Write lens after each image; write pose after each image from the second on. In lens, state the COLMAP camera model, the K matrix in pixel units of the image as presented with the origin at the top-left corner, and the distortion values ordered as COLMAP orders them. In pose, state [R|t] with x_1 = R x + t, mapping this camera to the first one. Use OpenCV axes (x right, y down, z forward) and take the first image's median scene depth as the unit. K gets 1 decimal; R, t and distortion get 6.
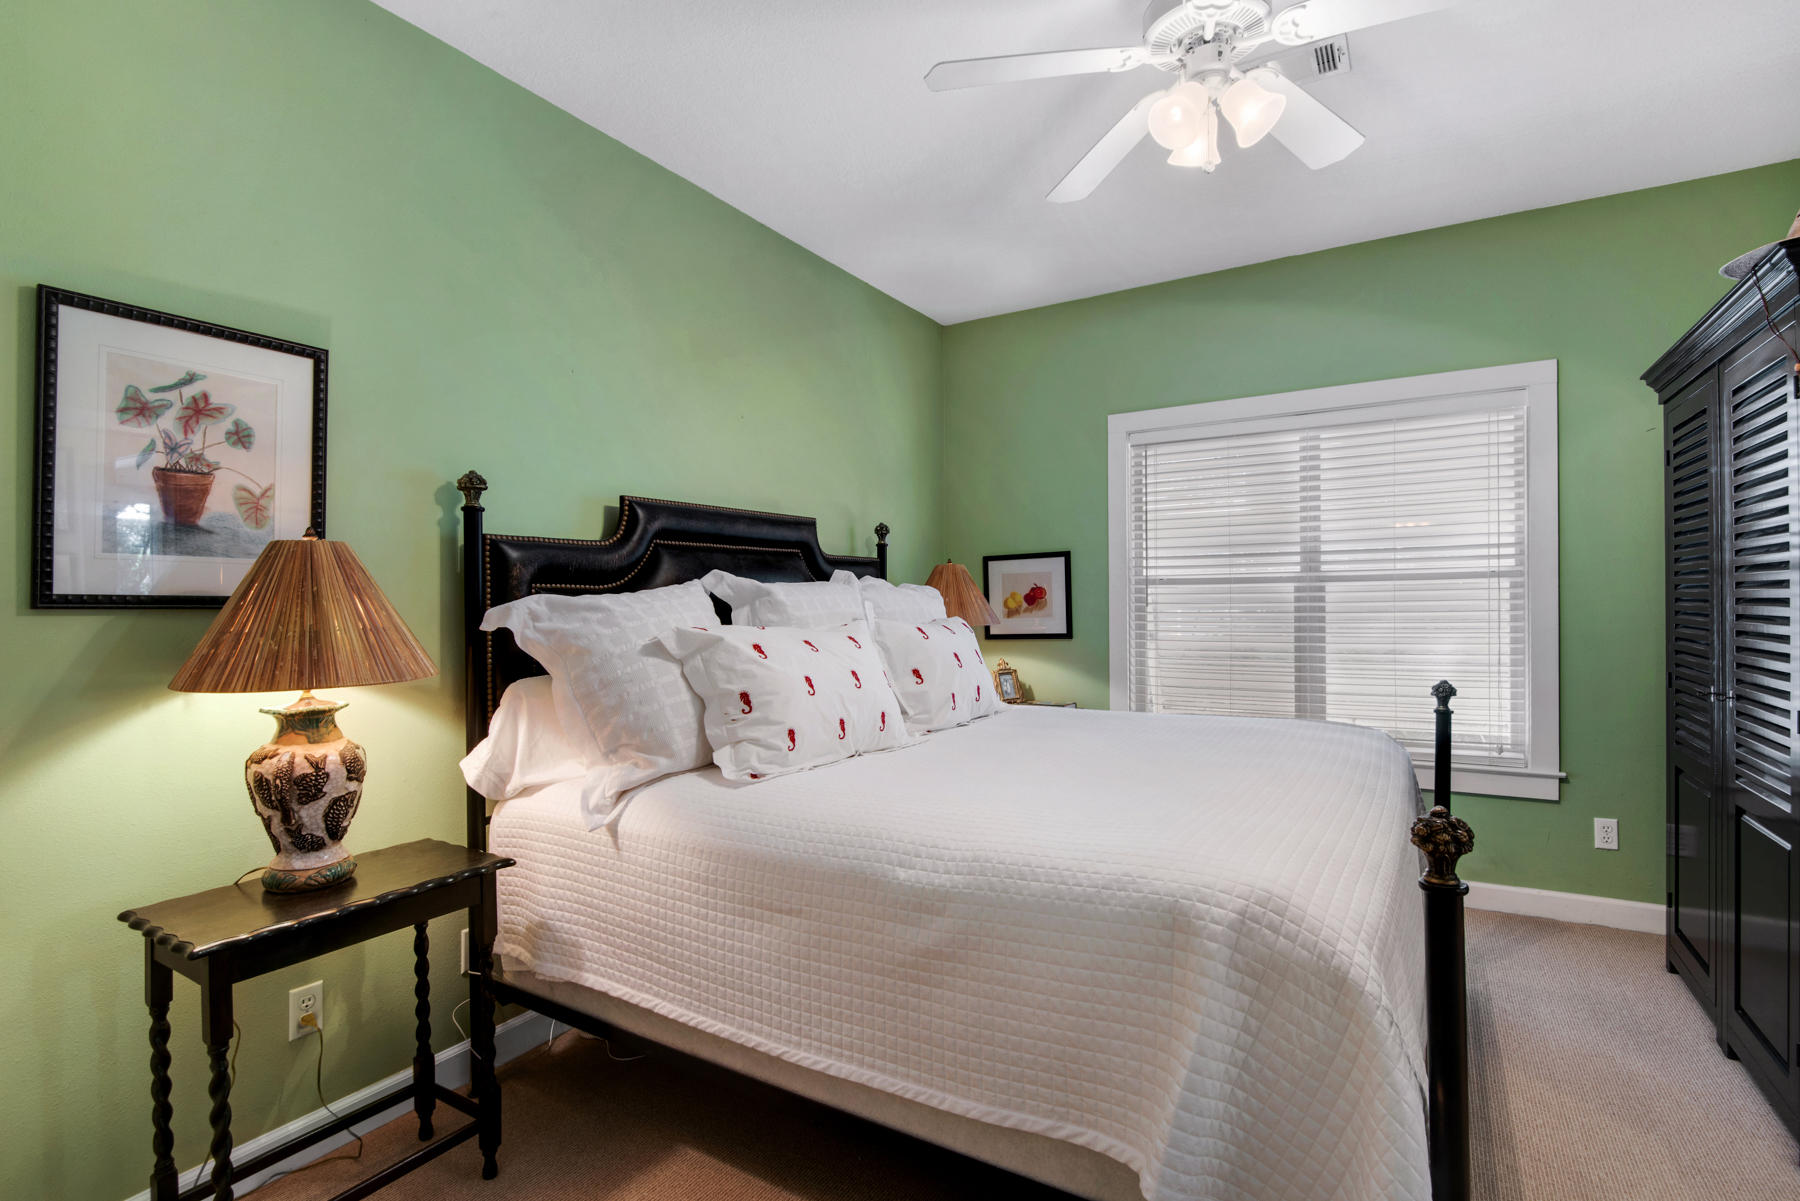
lens RADIAL K [[856.6, 0, 891.6], [0, 856.6, 601.6], [0, 0, 1]] dist [-0.005481, -0.005761]
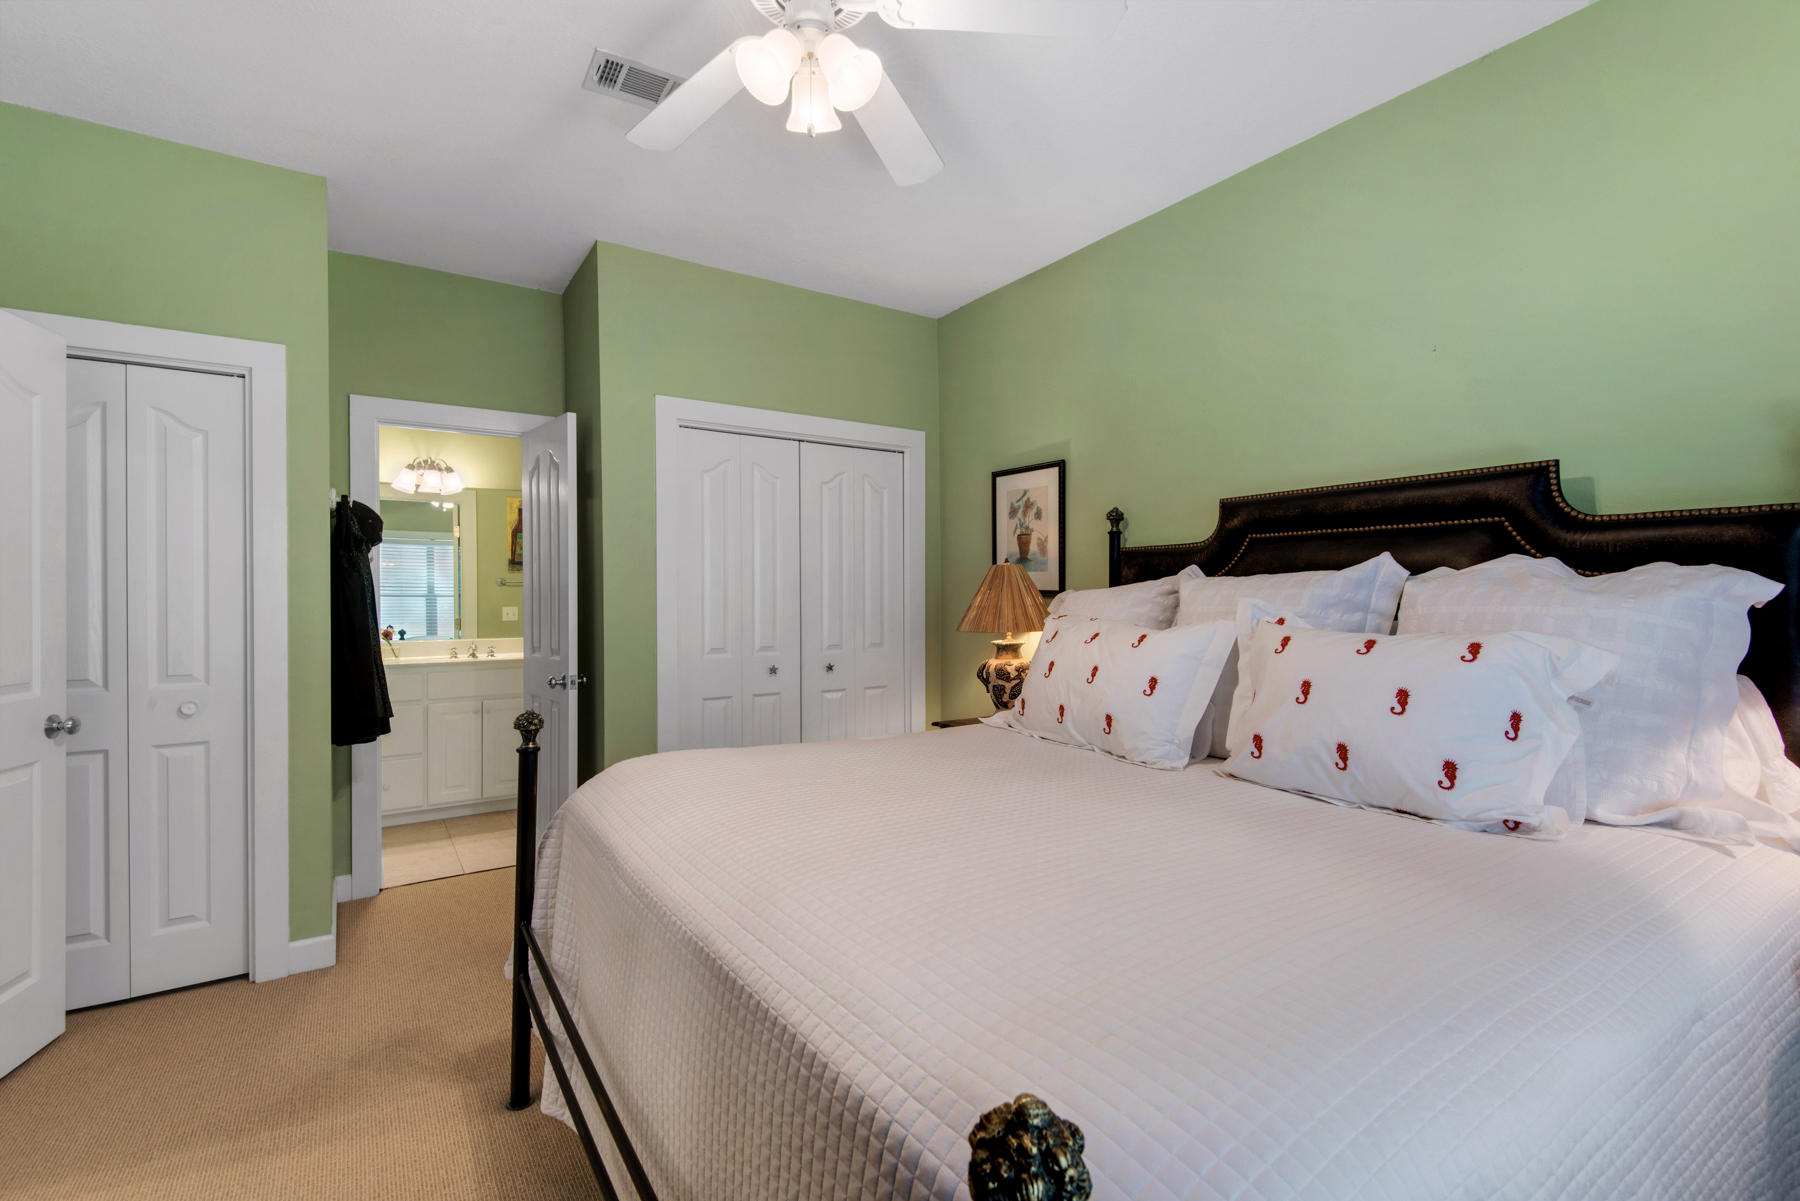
lens RADIAL K [[828.8, 0, 926.9], [0, 828.8, 591.0], [0, 0, 1]] dist [0.001616, -0.004700]
pose [[-0.424042, 0.003434, -0.905636, 1.043103], [-0.000977, 0.999990, 0.004249, -0.011406], [0.905642, 0.002687, -0.424035, 1.401599]]
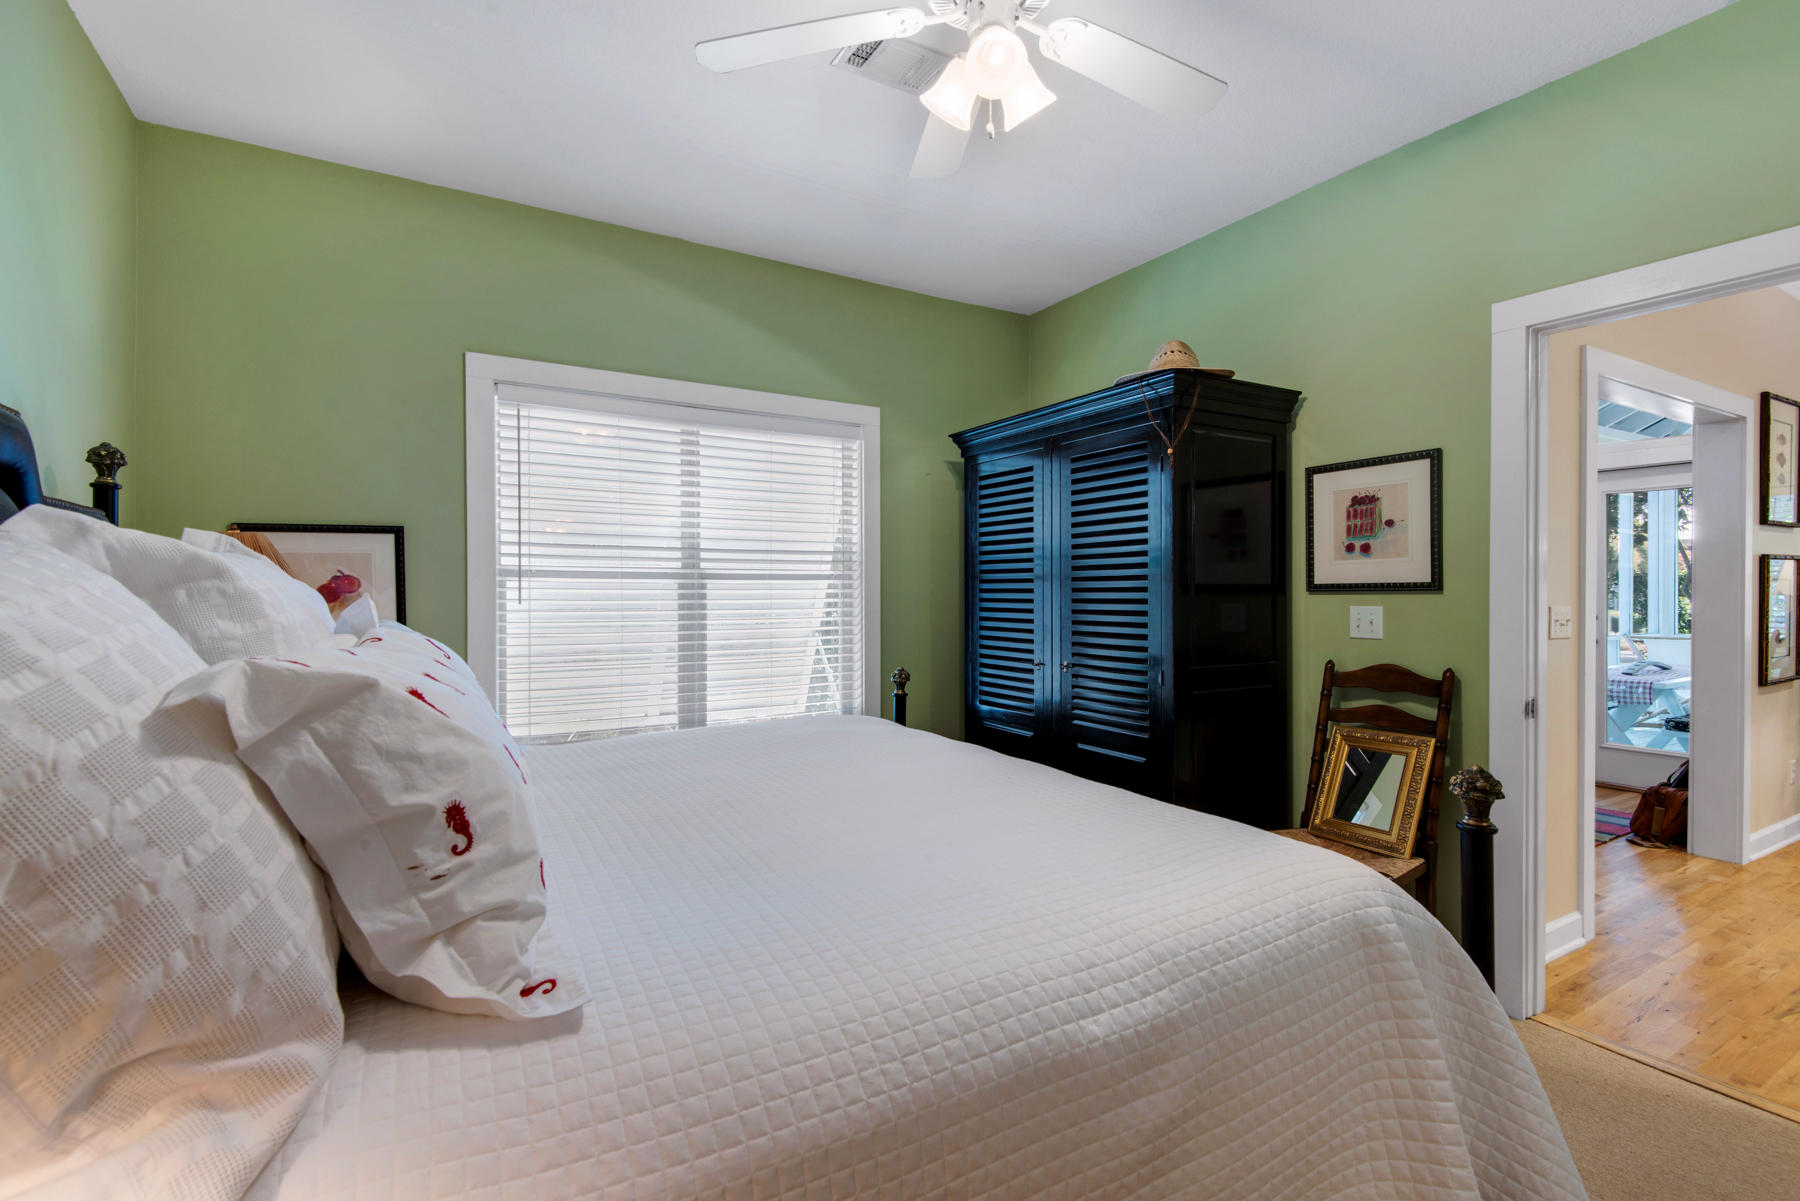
lens RADIAL K [[828.8, 0, 910.5], [0, 828.8, 598.8], [0, 0, 1]] dist [0.001616, -0.004700]
pose [[0.464784, 0.007105, 0.885395, -0.432907], [-0.007303, 0.999965, -0.004191, 0.003696], [-0.885394, -0.004518, 0.464820, 0.609164]]
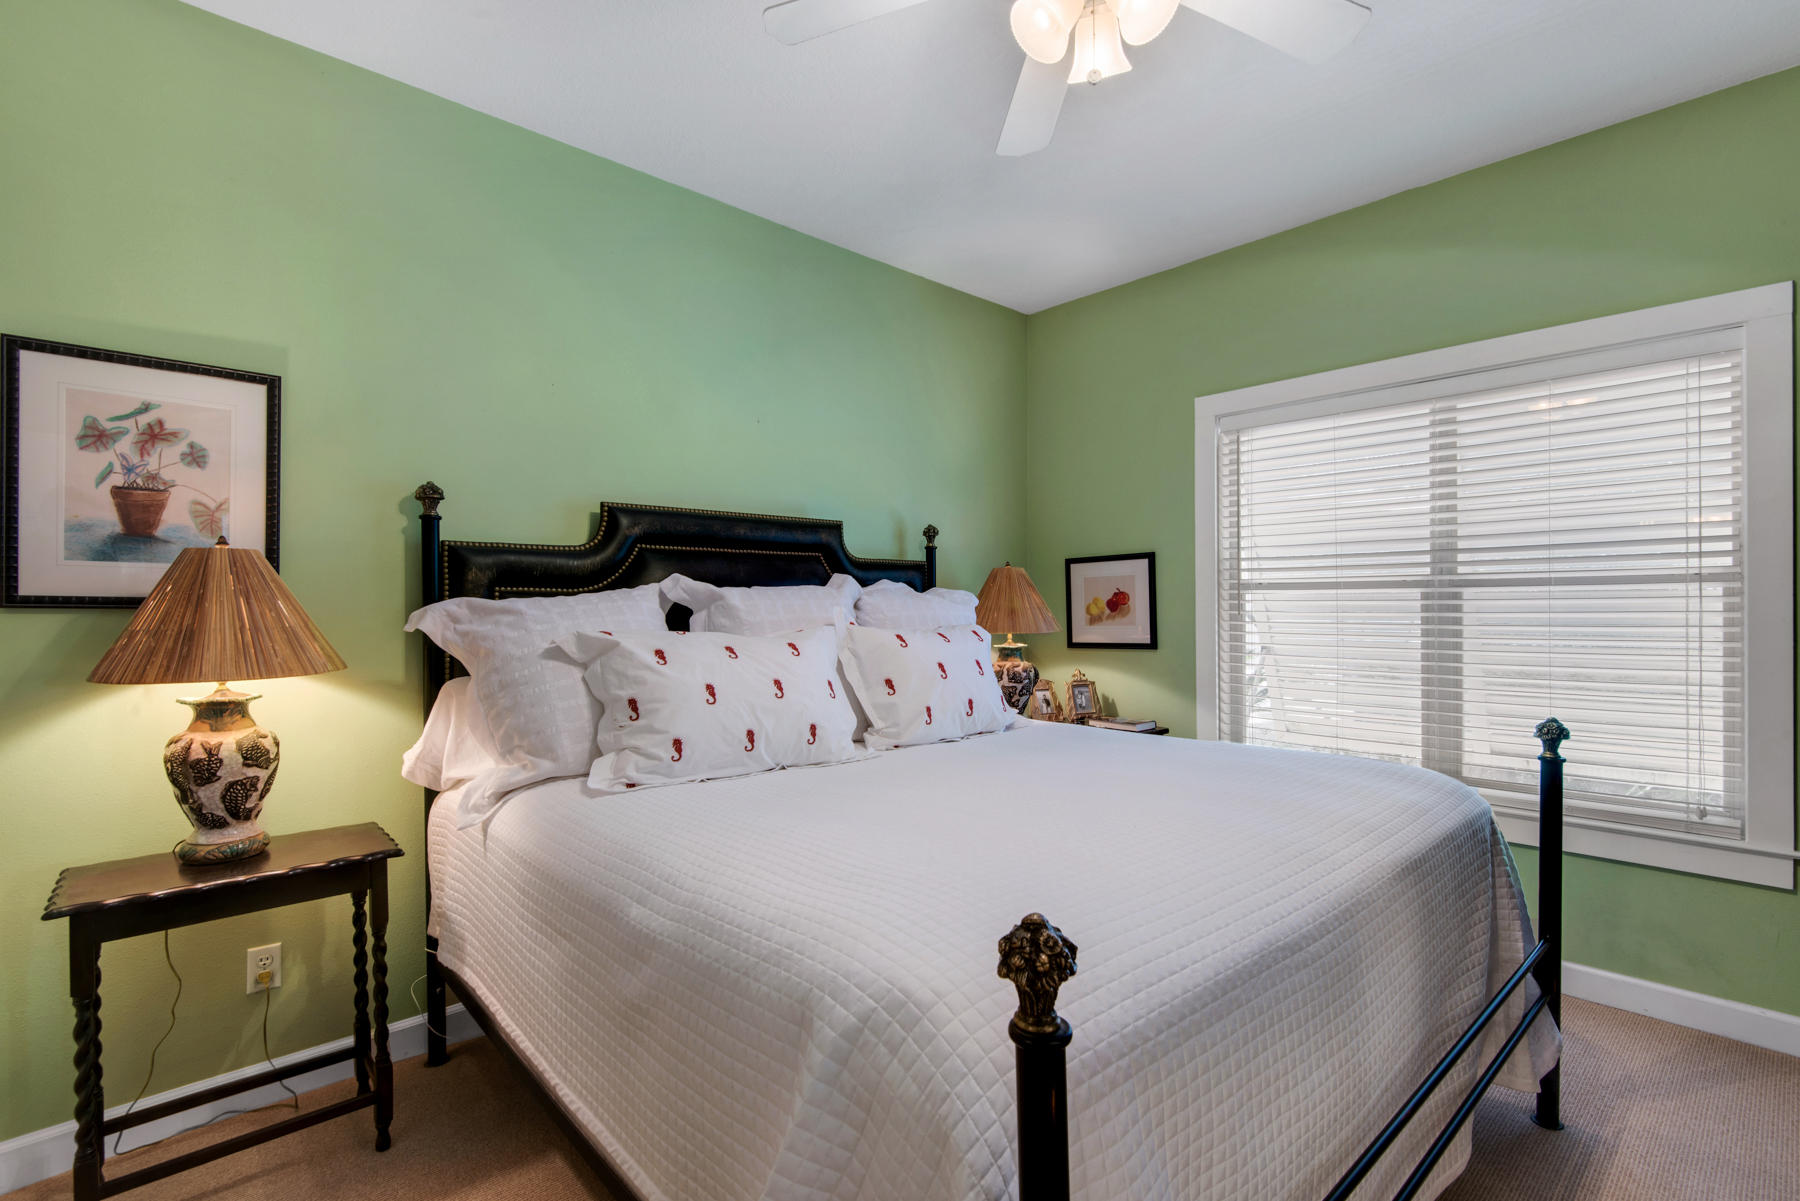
lens RADIAL K [[828.8, 0, 881.2], [0, 828.8, 604.2], [0, 0, 1]] dist [0.001616, -0.004700]
pose [[0.960510, 0.008623, -0.278111, 0.365143], [-0.008421, 0.999963, 0.001921, -0.006558], [0.278117, 0.000497, 0.960547, 0.169066]]
